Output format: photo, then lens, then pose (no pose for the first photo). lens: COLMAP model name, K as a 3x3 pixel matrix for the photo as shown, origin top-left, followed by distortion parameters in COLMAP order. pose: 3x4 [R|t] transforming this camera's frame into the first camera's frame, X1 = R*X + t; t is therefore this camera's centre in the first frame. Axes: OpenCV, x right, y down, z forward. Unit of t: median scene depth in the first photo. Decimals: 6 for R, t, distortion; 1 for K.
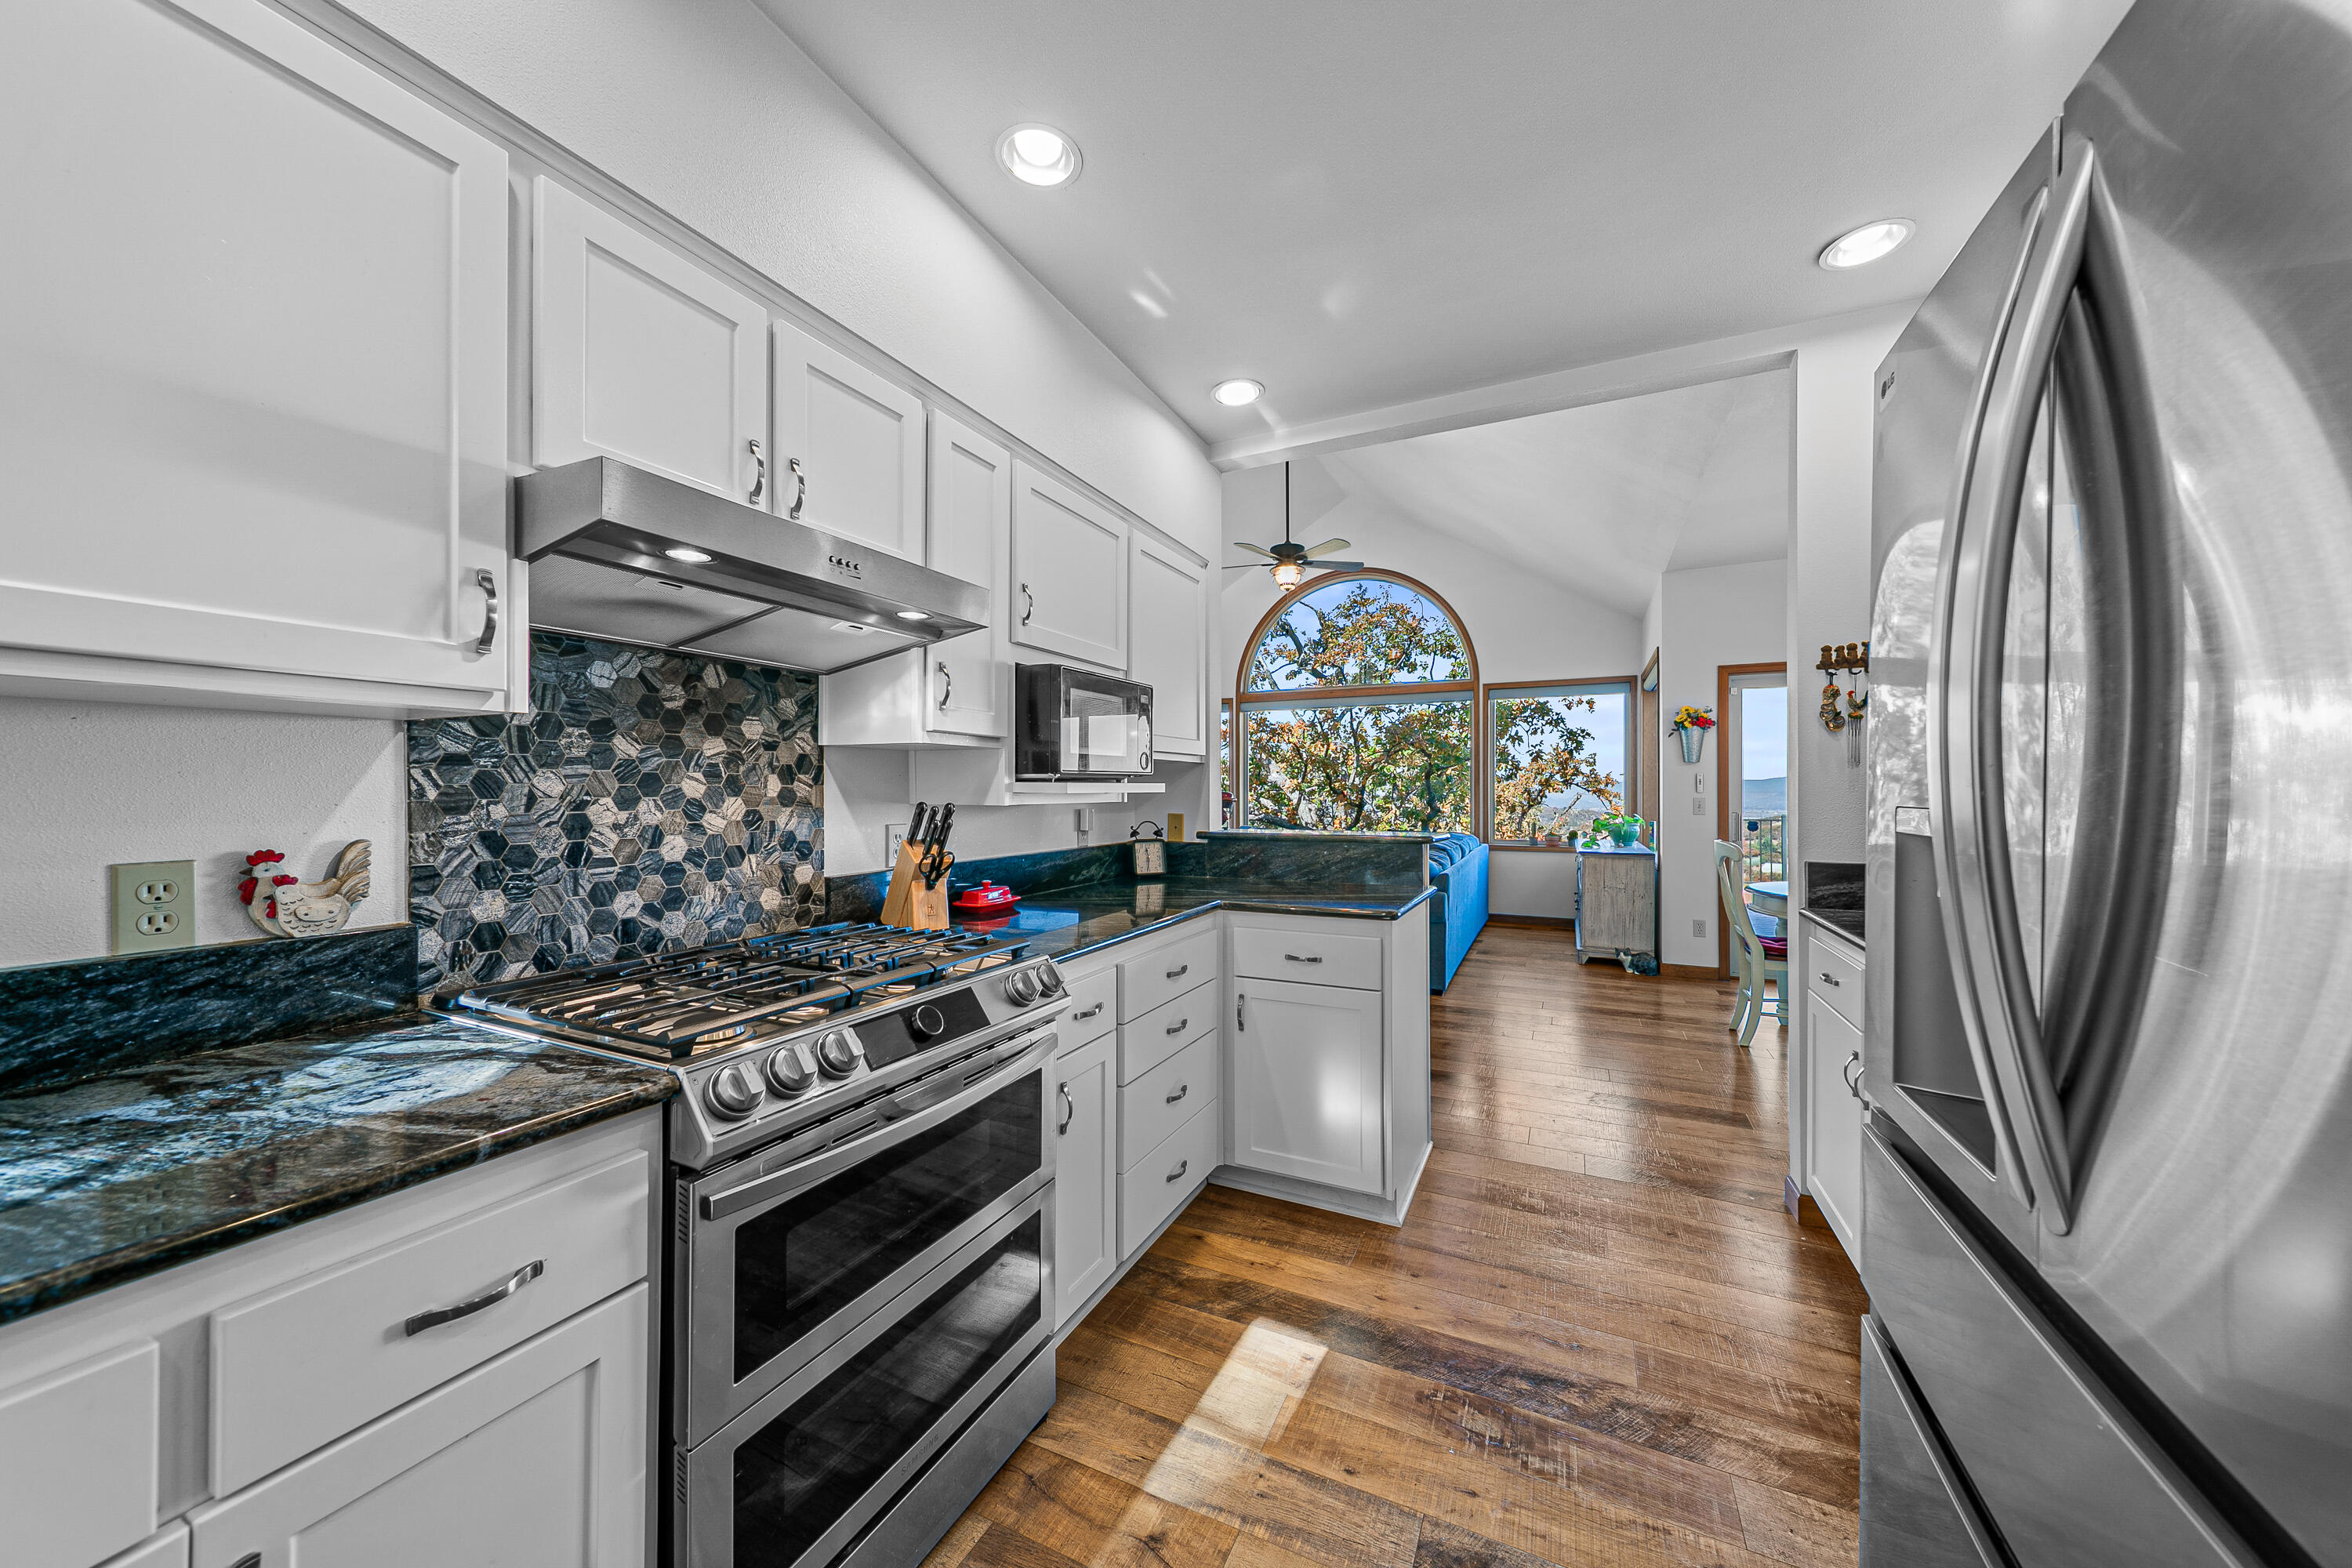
lens RADIAL K [[834.8, 0, 1169.4], [0, 834.8, 792.0], [0, 0, 1]] dist [0.000668, -0.000085]
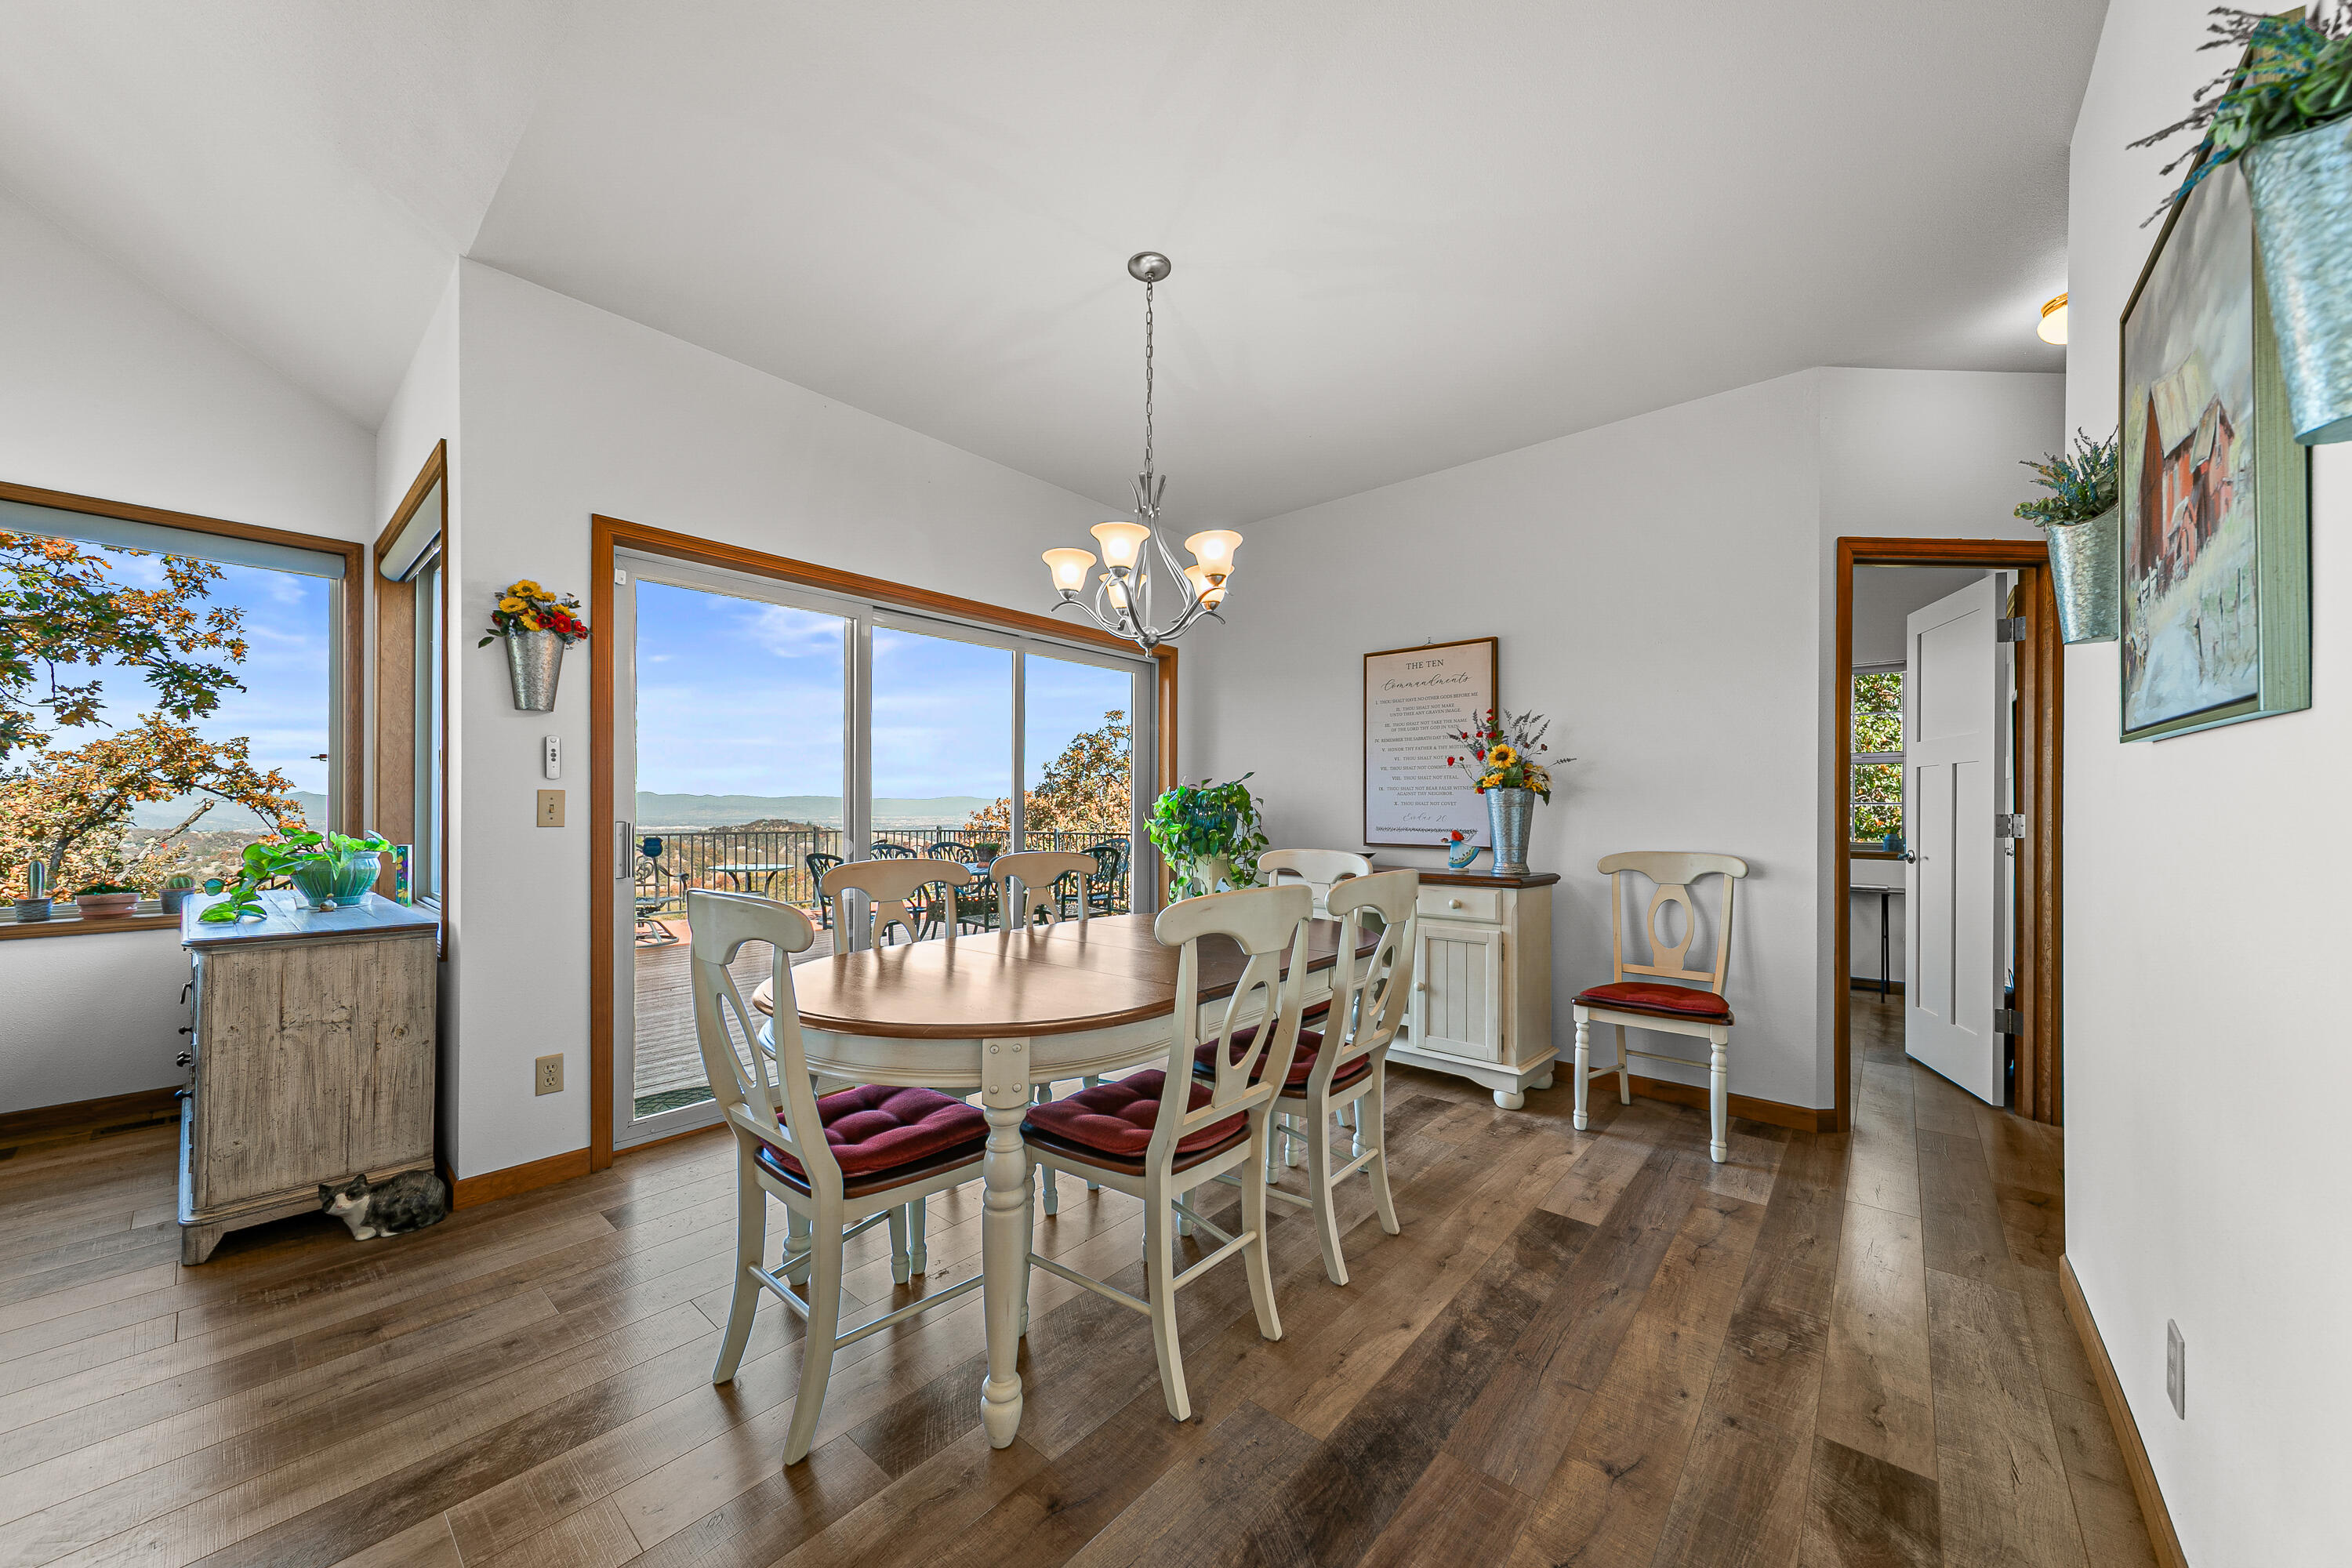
lens RADIAL K [[834.8, 0, 1169.8], [0, 834.8, 805.9], [0, 0, 1]] dist [0.000668, -0.000085]
pose [[0.260318, 0.002865, 0.965519, 0.259146], [-0.000141, 0.999996, -0.002930, 0.015416], [-0.965523, 0.000626, 0.260318, 0.510686]]
